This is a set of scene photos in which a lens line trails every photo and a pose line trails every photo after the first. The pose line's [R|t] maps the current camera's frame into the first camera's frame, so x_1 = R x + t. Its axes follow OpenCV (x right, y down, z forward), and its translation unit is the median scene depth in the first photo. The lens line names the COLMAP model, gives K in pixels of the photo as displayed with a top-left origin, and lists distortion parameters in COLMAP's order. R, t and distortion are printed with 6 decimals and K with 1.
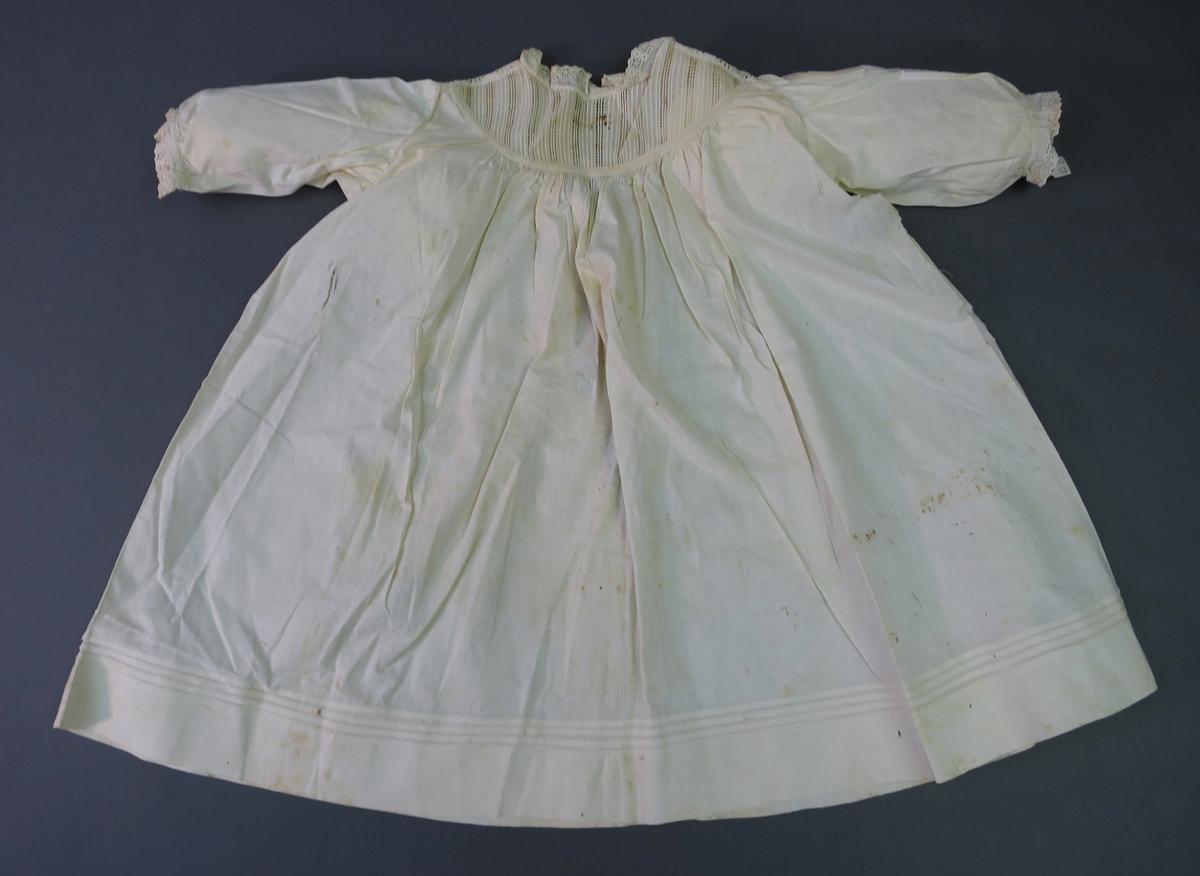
lens RADIAL K [[886.6, 0, 595.9], [0, 886.6, 436.4], [0, 0, 1]] dist [0.003781, 0.002318]
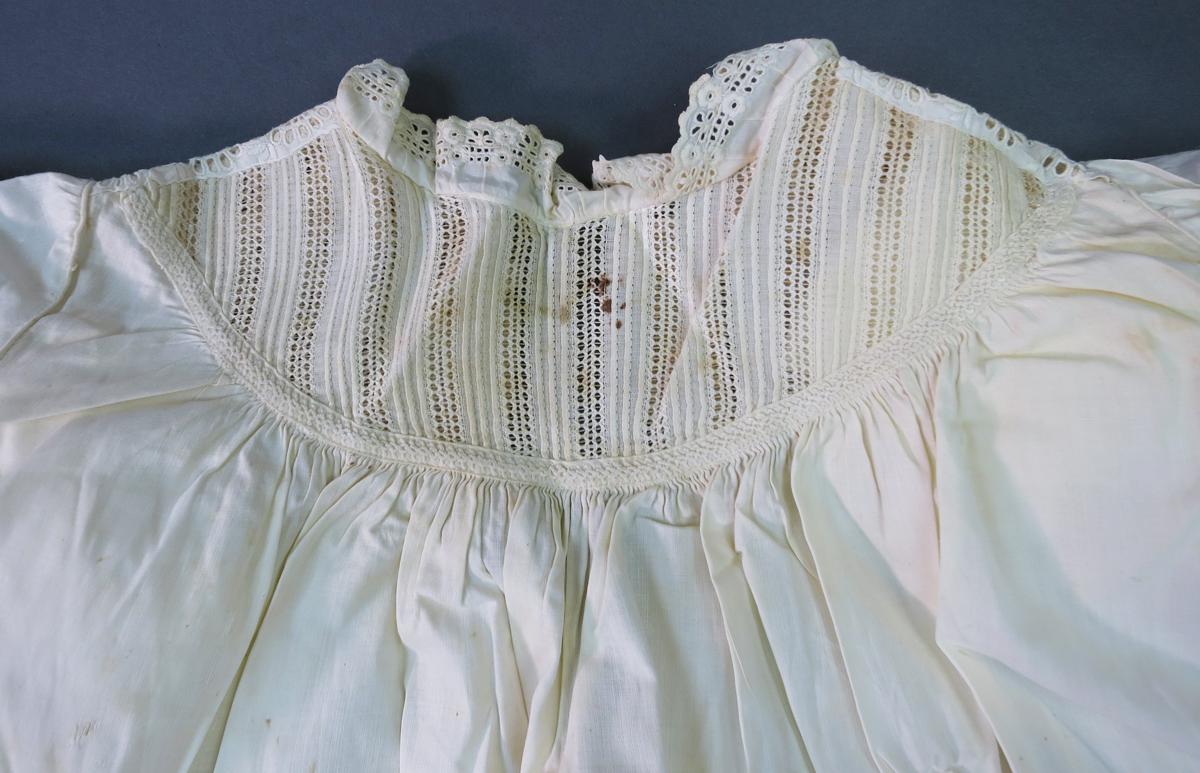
lens RADIAL K [[853.5, 0, 605.7], [0, 853.5, 387.1], [0, 0, 1]] dist [-0.024630, -0.002984]
pose [[0.999637, -0.018641, 0.019439, 0.003746], [0.016555, 0.994603, 0.102423, -0.361049], [-0.021243, -0.102064, 0.994551, 0.700546]]
